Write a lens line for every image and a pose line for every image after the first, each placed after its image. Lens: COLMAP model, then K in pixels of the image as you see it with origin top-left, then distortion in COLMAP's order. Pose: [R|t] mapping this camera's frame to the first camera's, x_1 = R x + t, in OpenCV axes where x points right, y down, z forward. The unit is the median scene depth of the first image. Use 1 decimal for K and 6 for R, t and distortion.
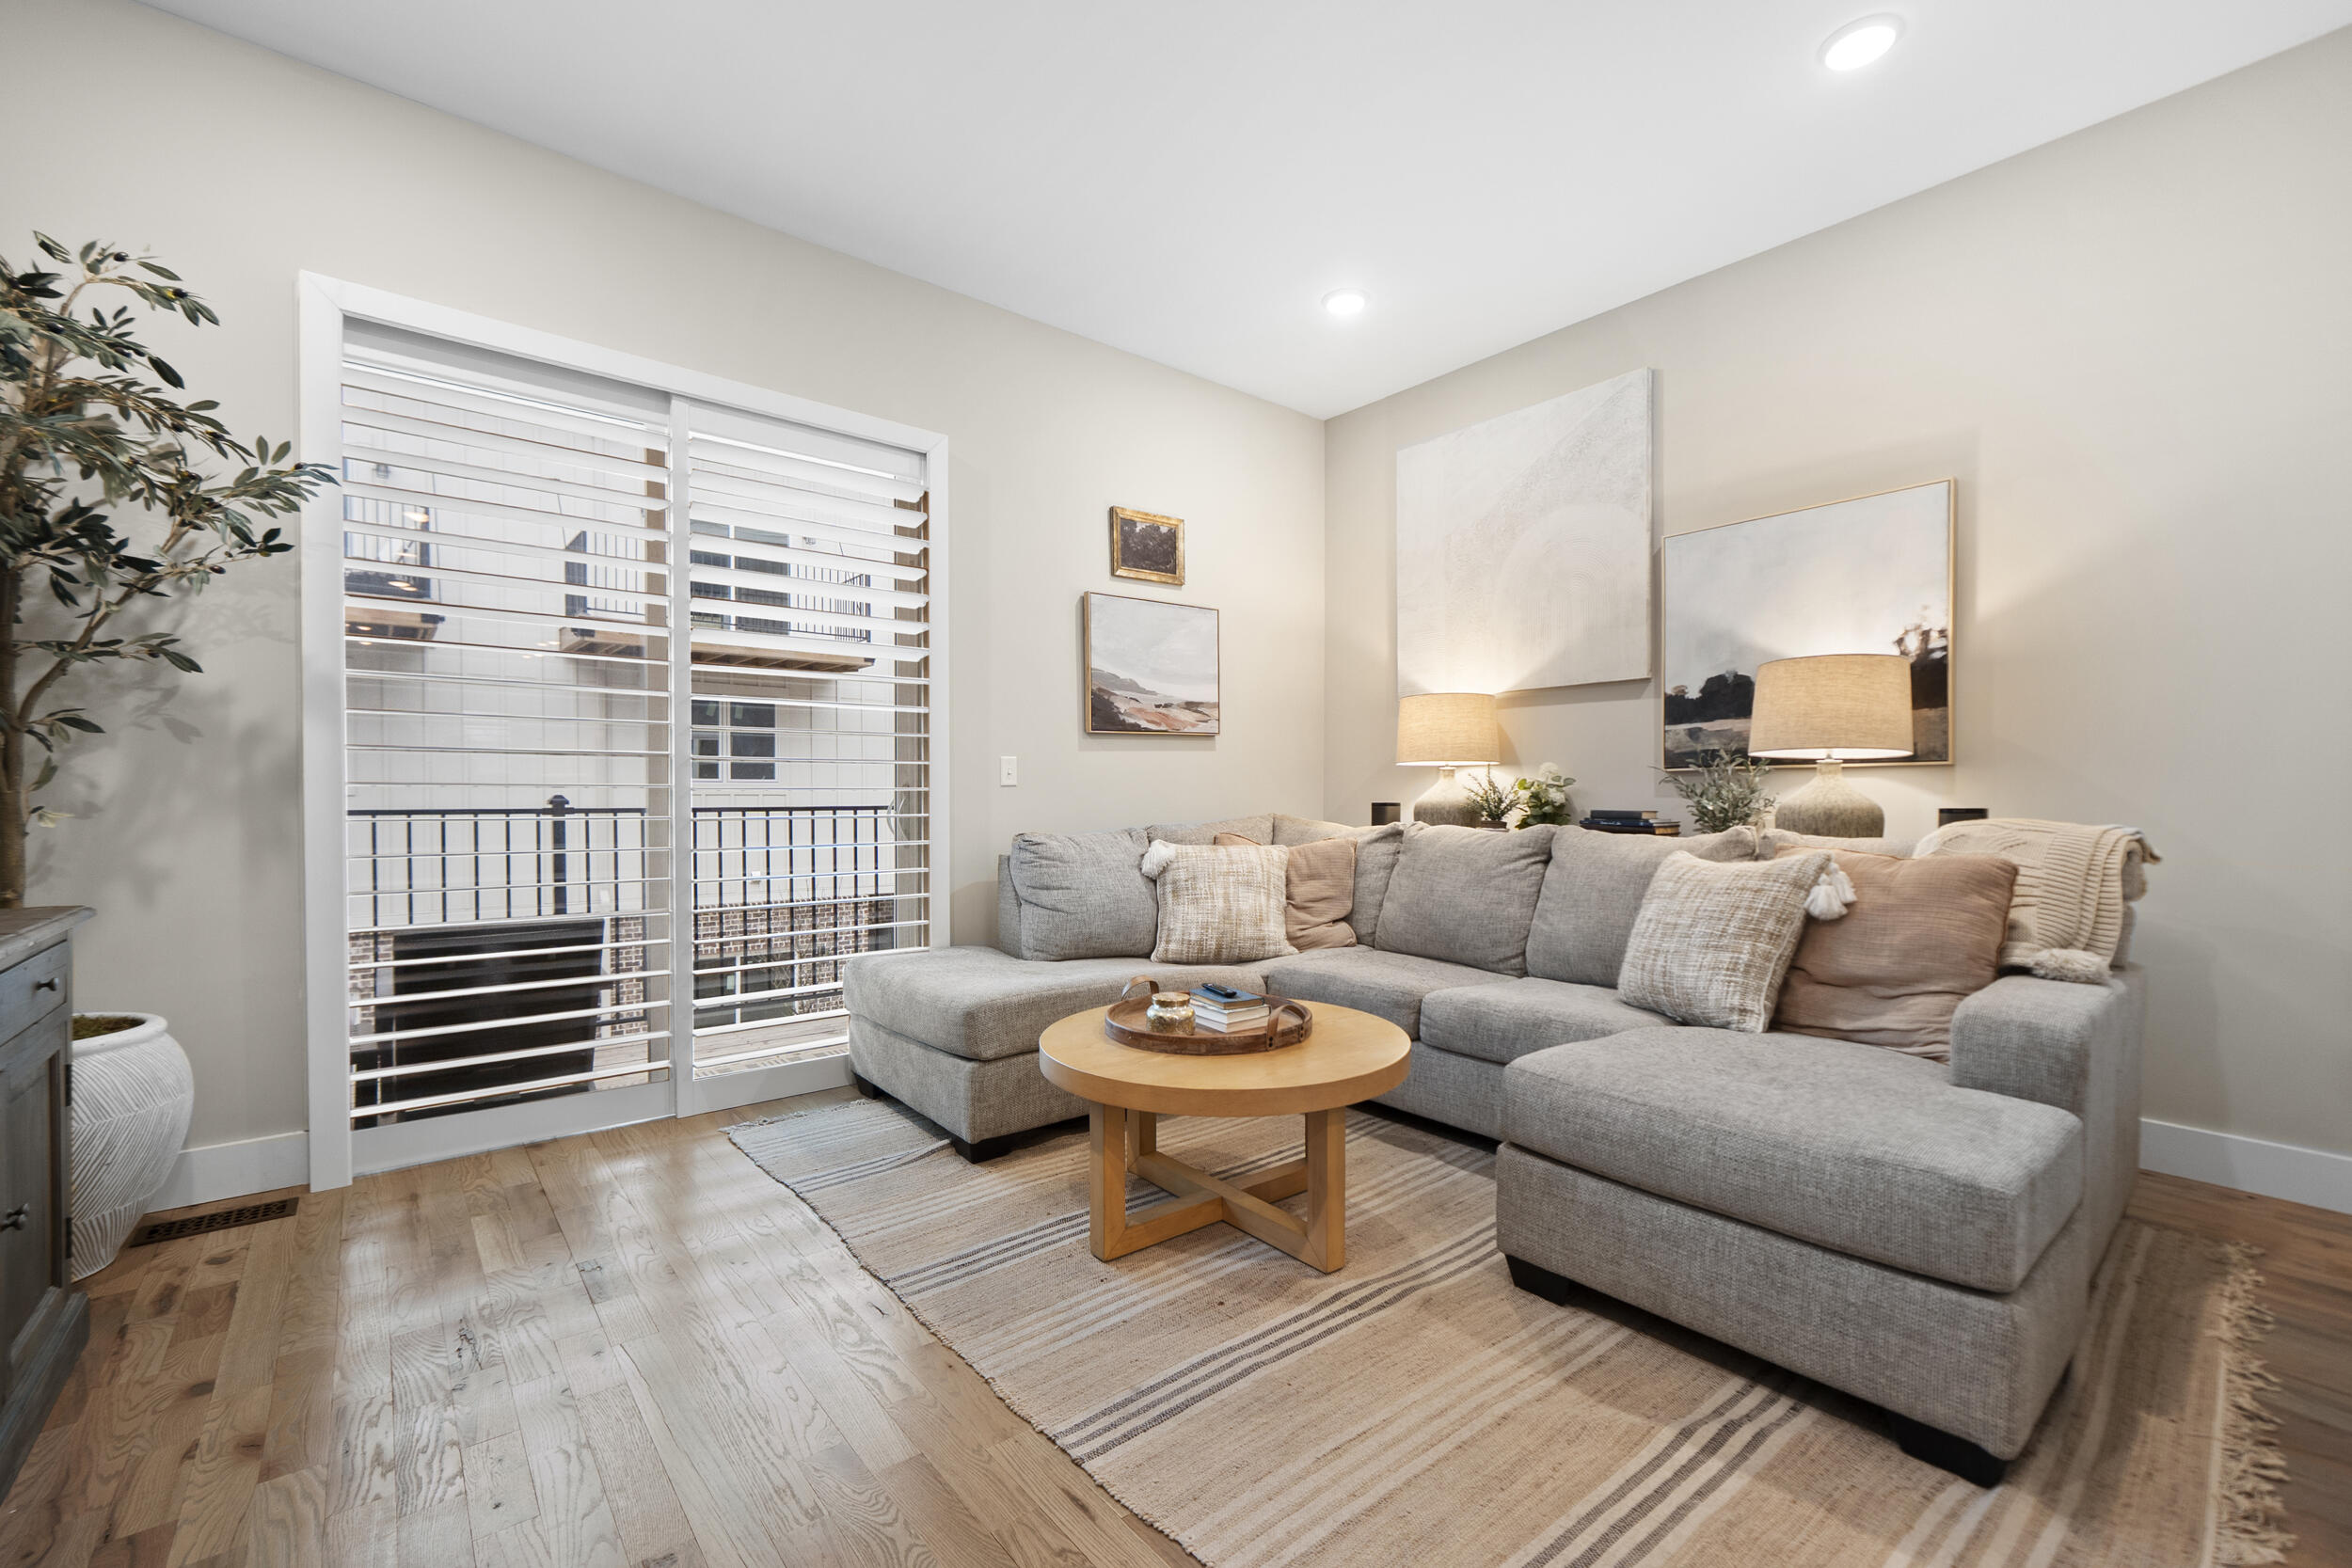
lens RADIAL K [[1016.5, 0, 1184.3], [0, 1016.5, 805.4], [0, 0, 1]] dist [-0.004605, 0.000304]
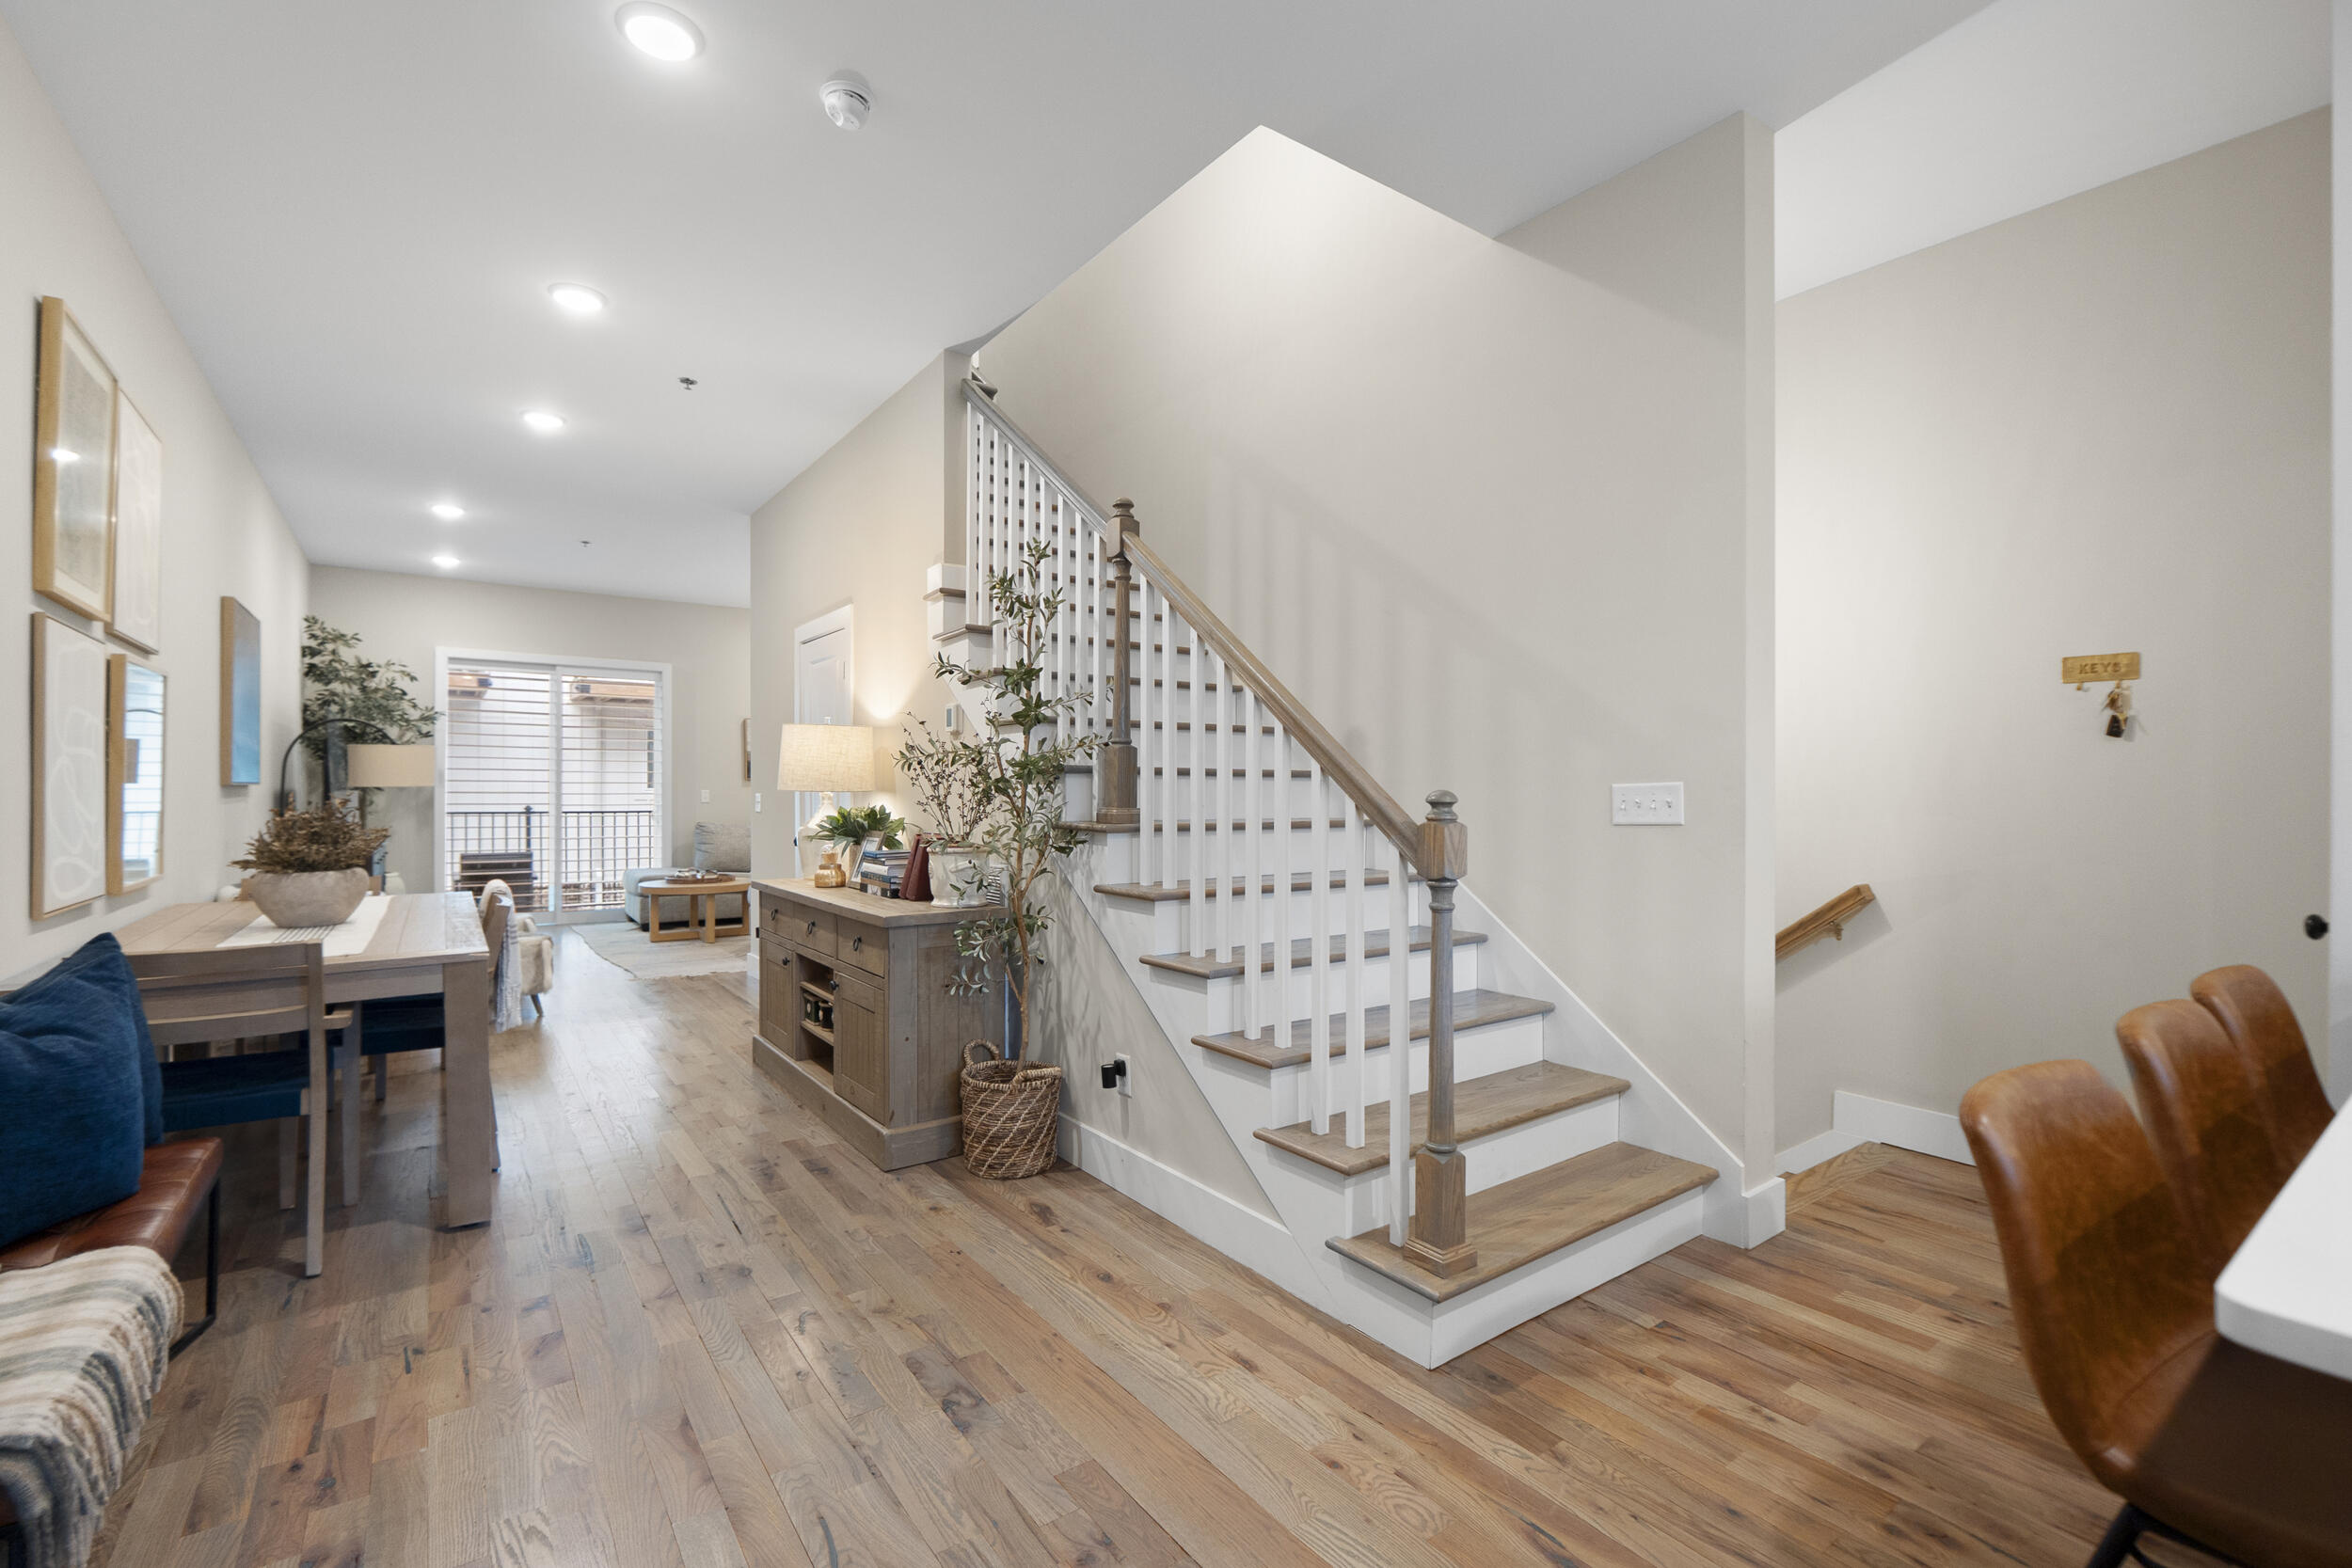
lens RADIAL K [[1016.5, 0, 1137.8], [0, 1016.5, 778.2], [0, 0, 1]] dist [-0.004605, 0.000304]
pose [[0.998259, -0.004703, -0.058796, 1.512011], [0.003239, 0.999683, -0.024974, -0.020702], [0.058895, 0.024740, 0.997958, -2.035683]]
